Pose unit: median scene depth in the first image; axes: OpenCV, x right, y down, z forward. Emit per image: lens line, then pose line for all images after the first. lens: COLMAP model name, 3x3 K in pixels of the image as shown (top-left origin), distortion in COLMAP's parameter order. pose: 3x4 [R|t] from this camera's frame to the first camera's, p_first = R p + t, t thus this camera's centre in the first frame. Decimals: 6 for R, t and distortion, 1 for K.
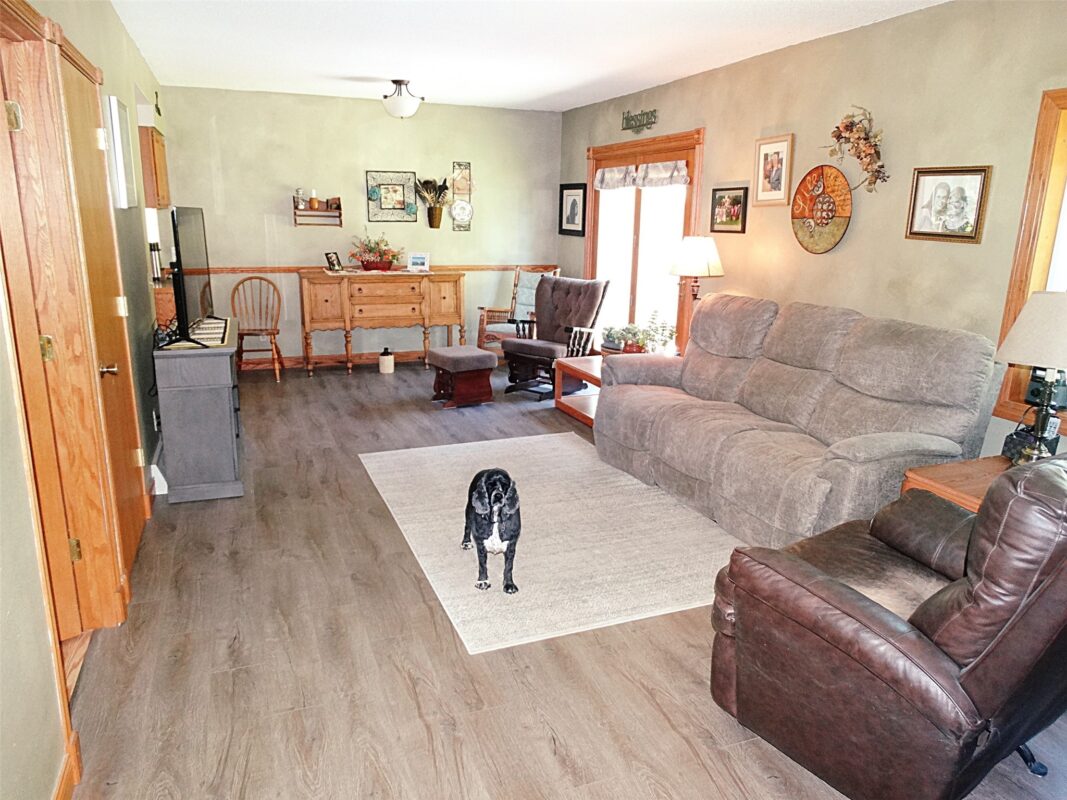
lens RADIAL K [[763.2, 0, 535.4], [0, 763.2, 399.3], [0, 0, 1]] dist [0.000974, 0.003038]
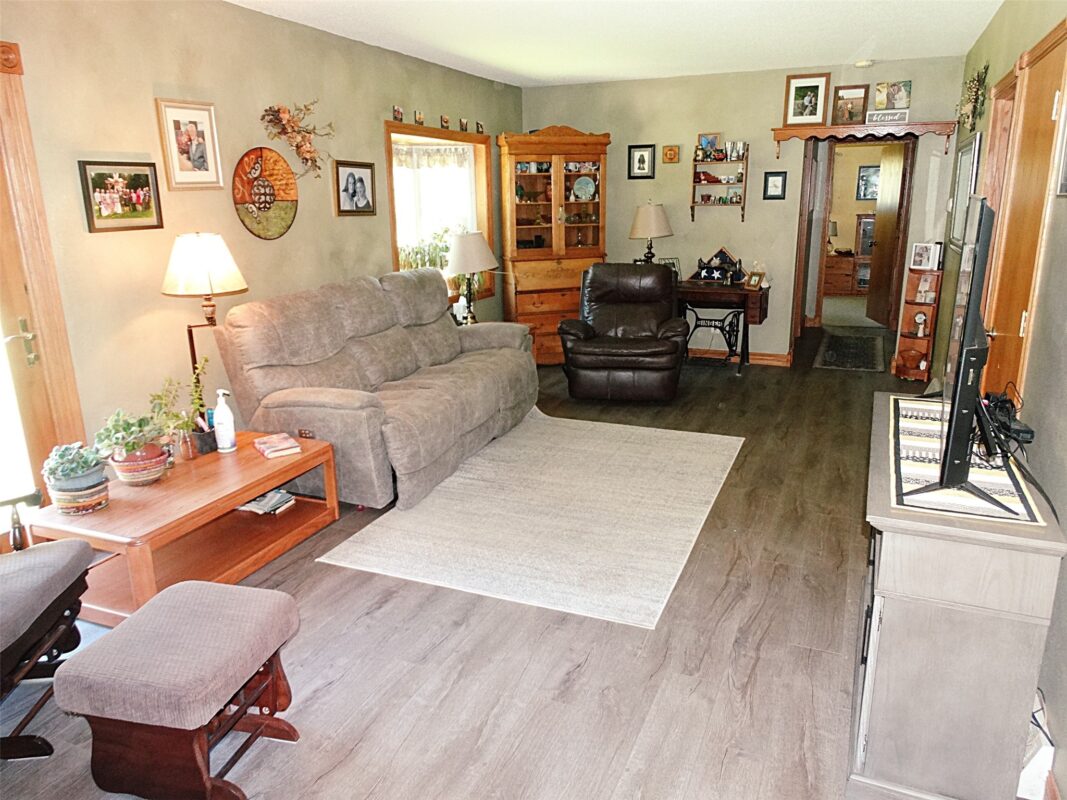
lens RADIAL K [[763.2, 0, 537.3], [0, 763.2, 403.3], [0, 0, 1]] dist [0.000974, 0.003038]
pose [[-0.715545, -0.193110, 0.671344, -0.545052], [0.165820, 0.886612, 0.431768, -0.355944], [-0.678601, 0.420272, -0.602389, 1.391758]]
